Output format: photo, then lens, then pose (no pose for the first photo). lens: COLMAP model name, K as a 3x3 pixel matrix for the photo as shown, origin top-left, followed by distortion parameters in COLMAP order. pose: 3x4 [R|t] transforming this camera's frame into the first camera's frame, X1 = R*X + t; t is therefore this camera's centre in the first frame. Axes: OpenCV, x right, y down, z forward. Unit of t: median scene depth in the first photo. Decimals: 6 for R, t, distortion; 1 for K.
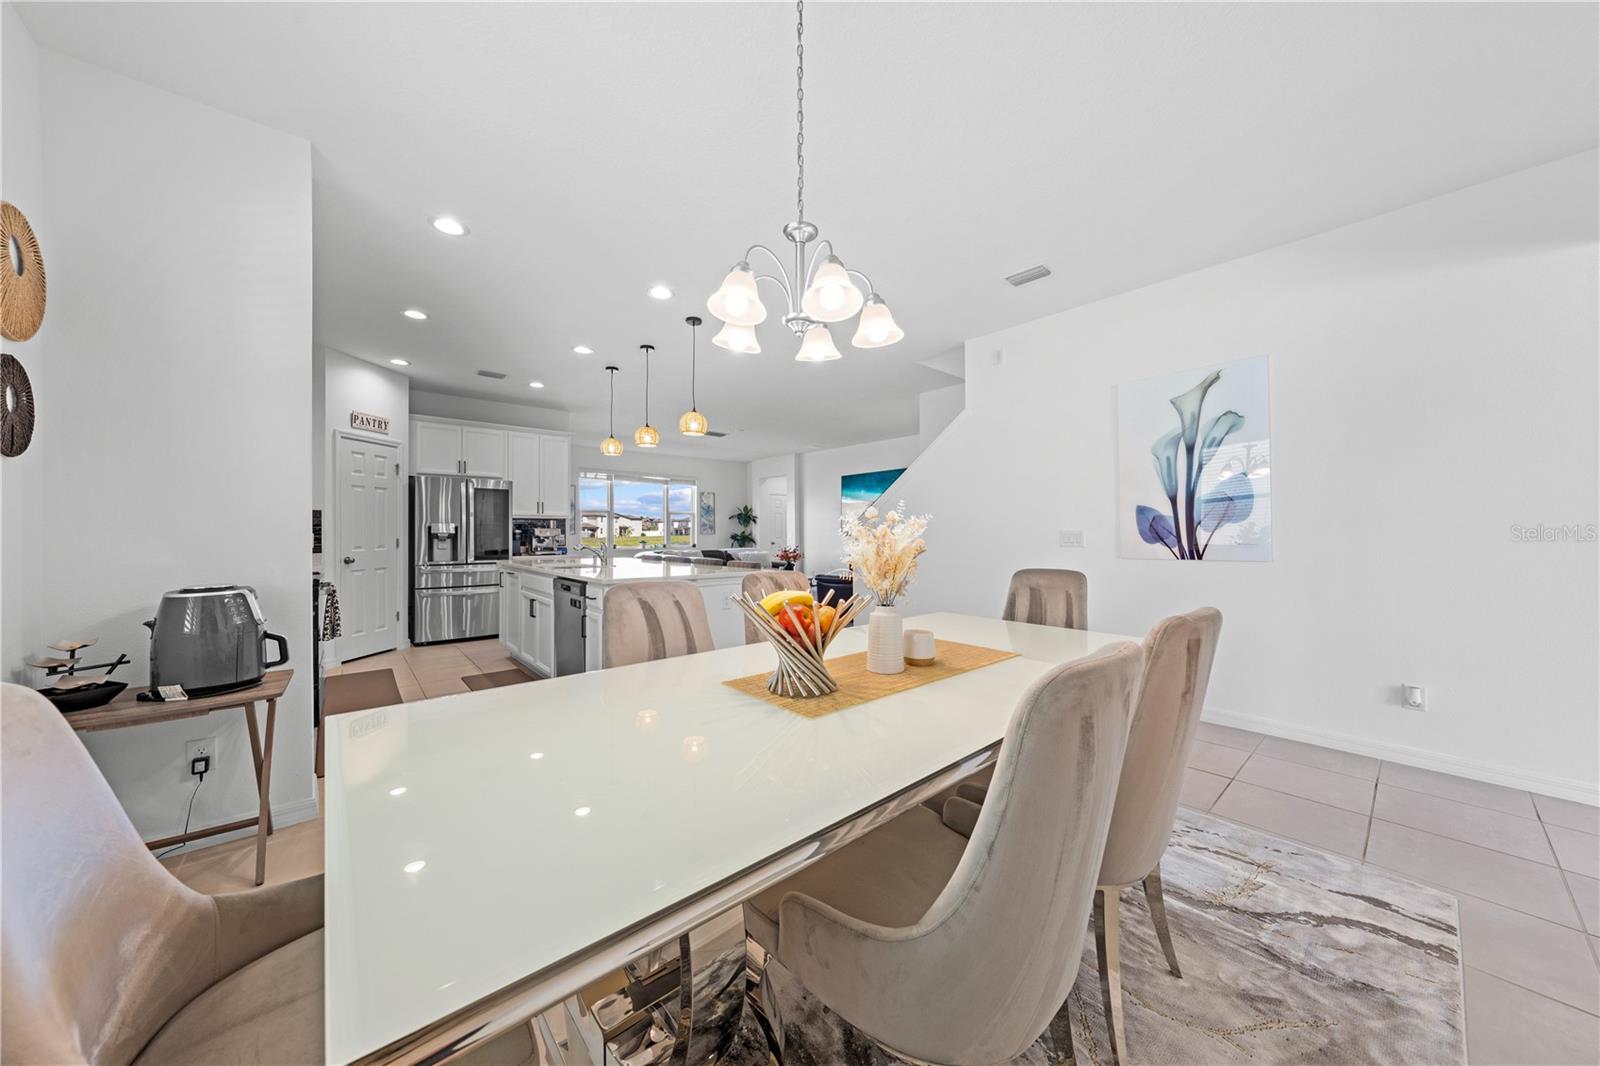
lens RADIAL K [[542.0, 0, 800.9], [0, 542.0, 530.2], [0, 0, 1]] dist [-0.000114, 0.000115]
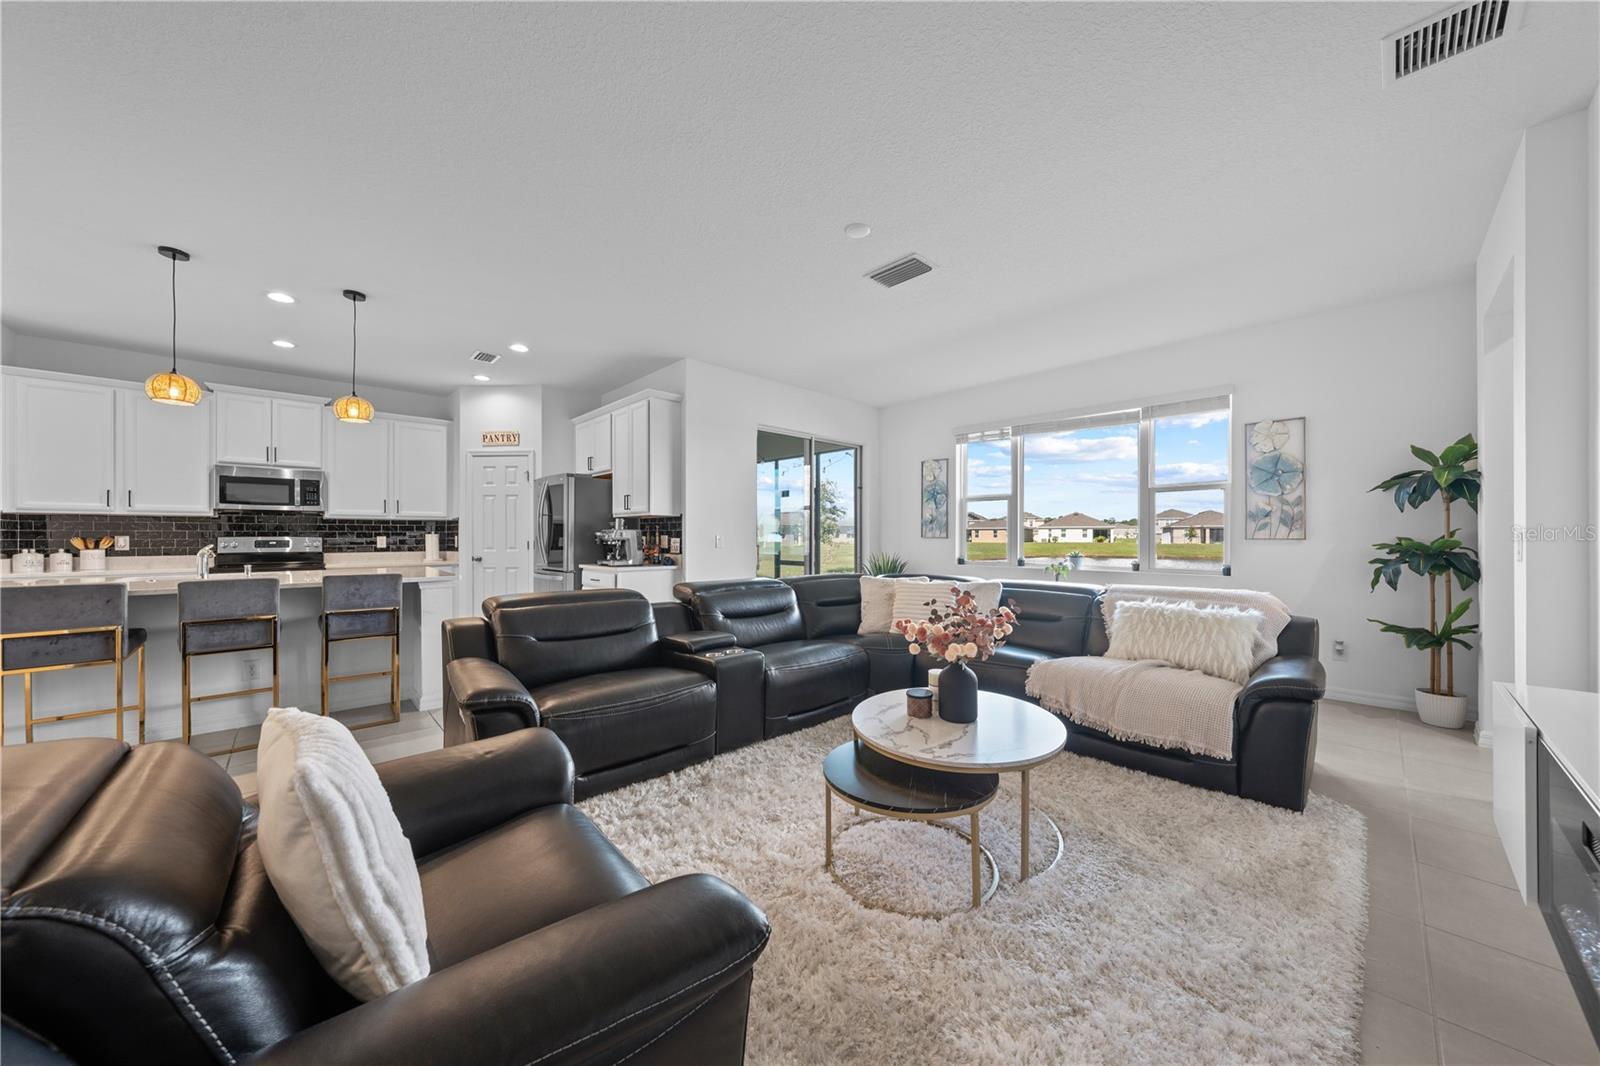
lens RADIAL K [[544.9, 0, 800.0], [0, 544.9, 533.0], [0, 0, 1]] dist [-0.002062, -0.000023]
pose [[0.043465, -0.003371, -0.999049, 0.211166], [0.004042, 0.999987, -0.003199, 0.003240], [0.999047, -0.003899, 0.043478, 0.902057]]
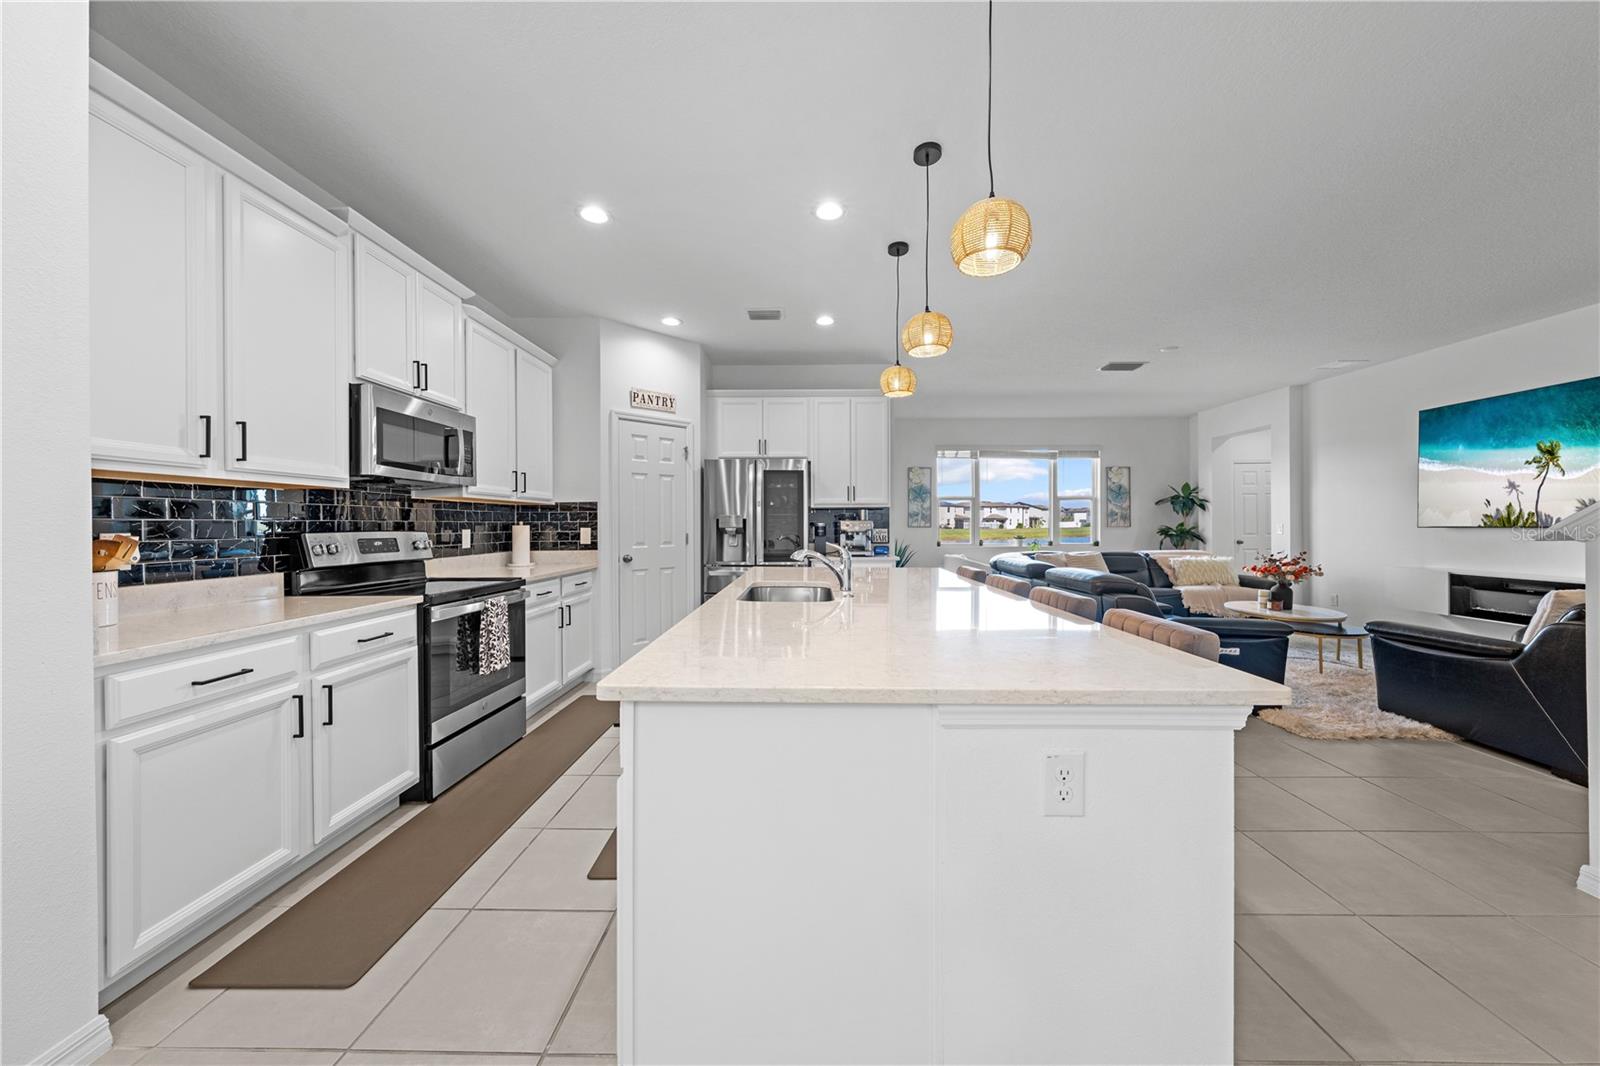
lens RADIAL K [[540.4, 0, 802.7], [0, 540.4, 525.6], [0, 0, 1]] dist [-0.001233, -0.000020]
pose [[0.748553, 0.001058, -0.663074, -0.022780], [0.004305, 0.999970, 0.006456, -0.001206], [0.663061, -0.007687, 0.748526, 0.291058]]
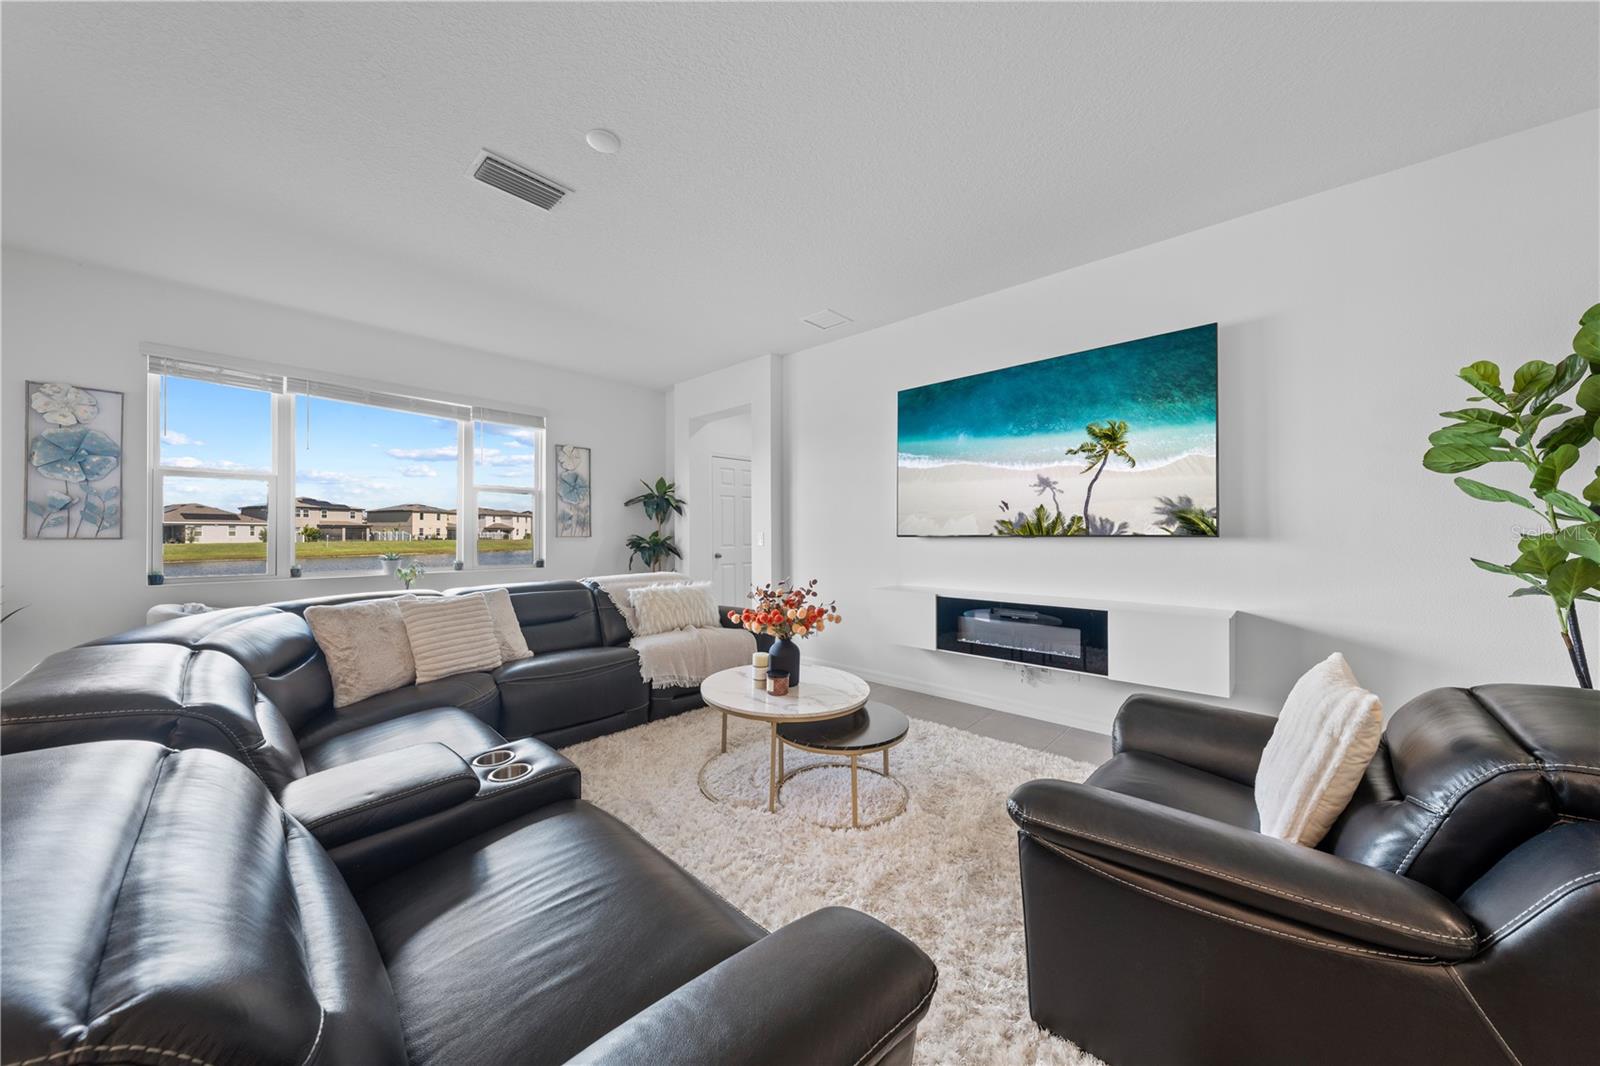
lens RADIAL K [[540.1, 0, 802.2], [0, 540.1, 528.7], [0, 0, 1]] dist [-0.002869, 0.000265]
pose [[0.992780, 0.001495, 0.119943, -0.047243], [-0.000824, 0.999984, -0.005639, 0.002997], [-0.119950, 0.005500, 0.992765, 0.695769]]
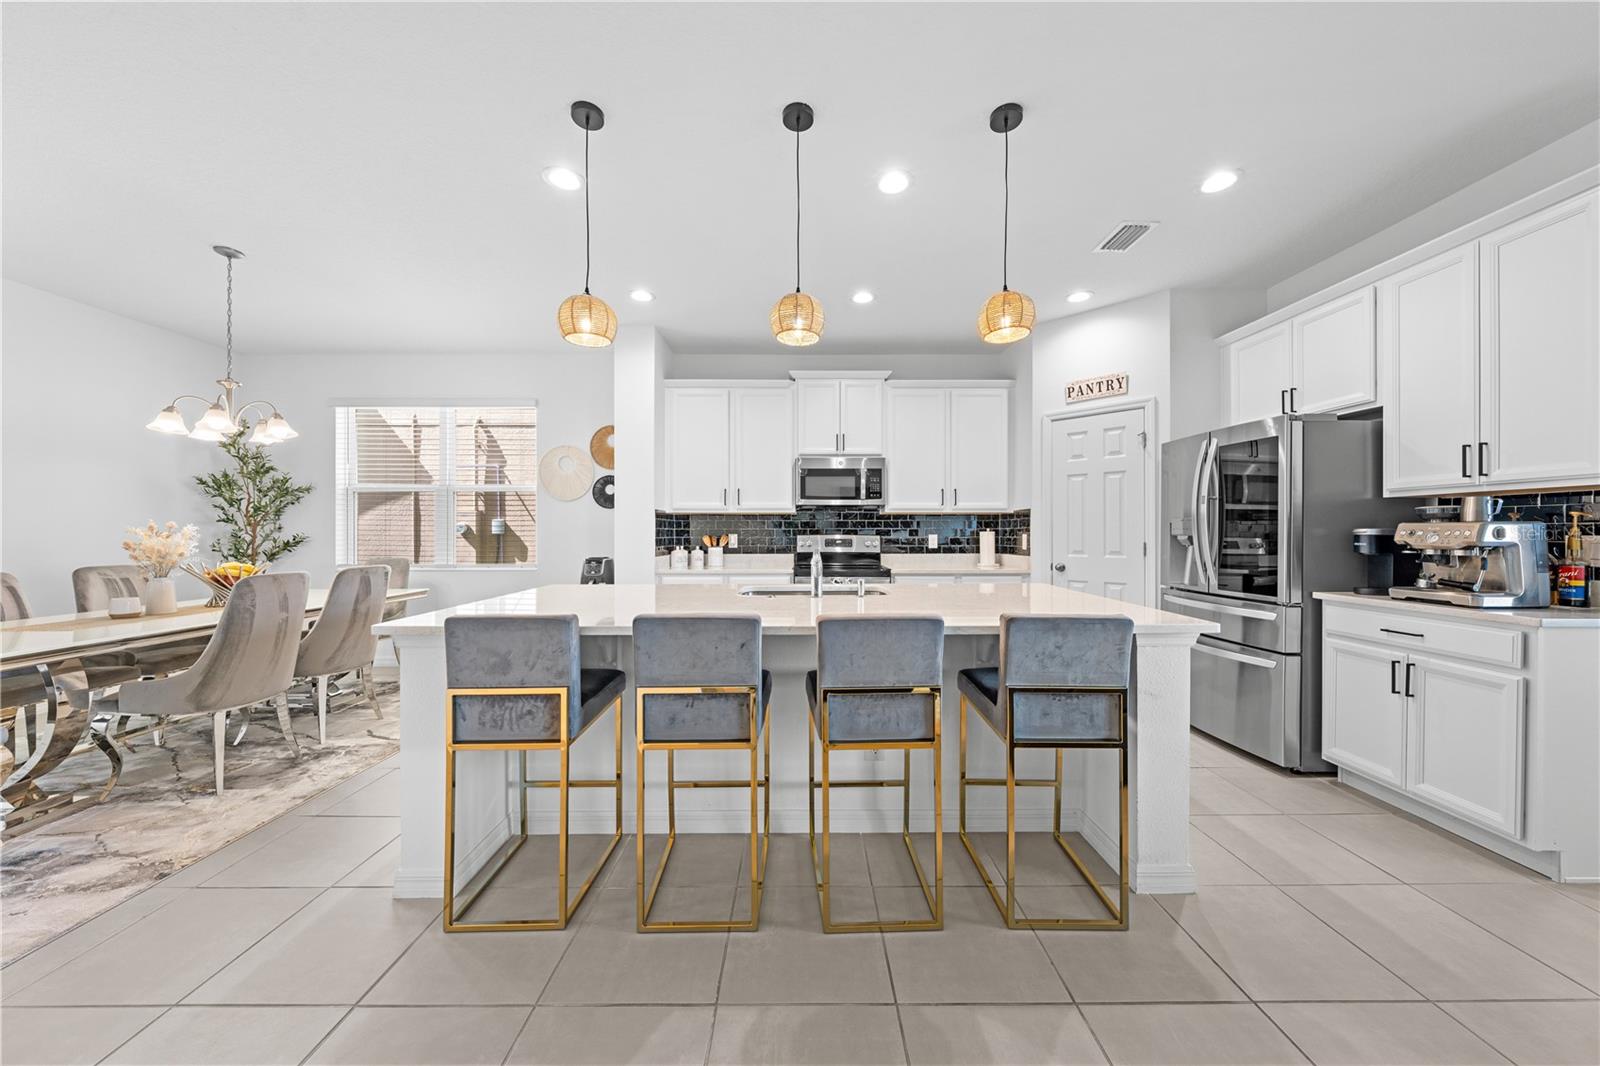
lens RADIAL K [[539.2, 0, 802.5], [0, 539.2, 533.7], [0, 0, 1]] dist [-0.001391, 0.000047]
pose [[-0.646255, 0.005577, -0.763101, 0.025536], [0.004877, 0.999983, 0.003177, 0.000154], [0.763106, -0.001669, -0.646271, 0.672475]]
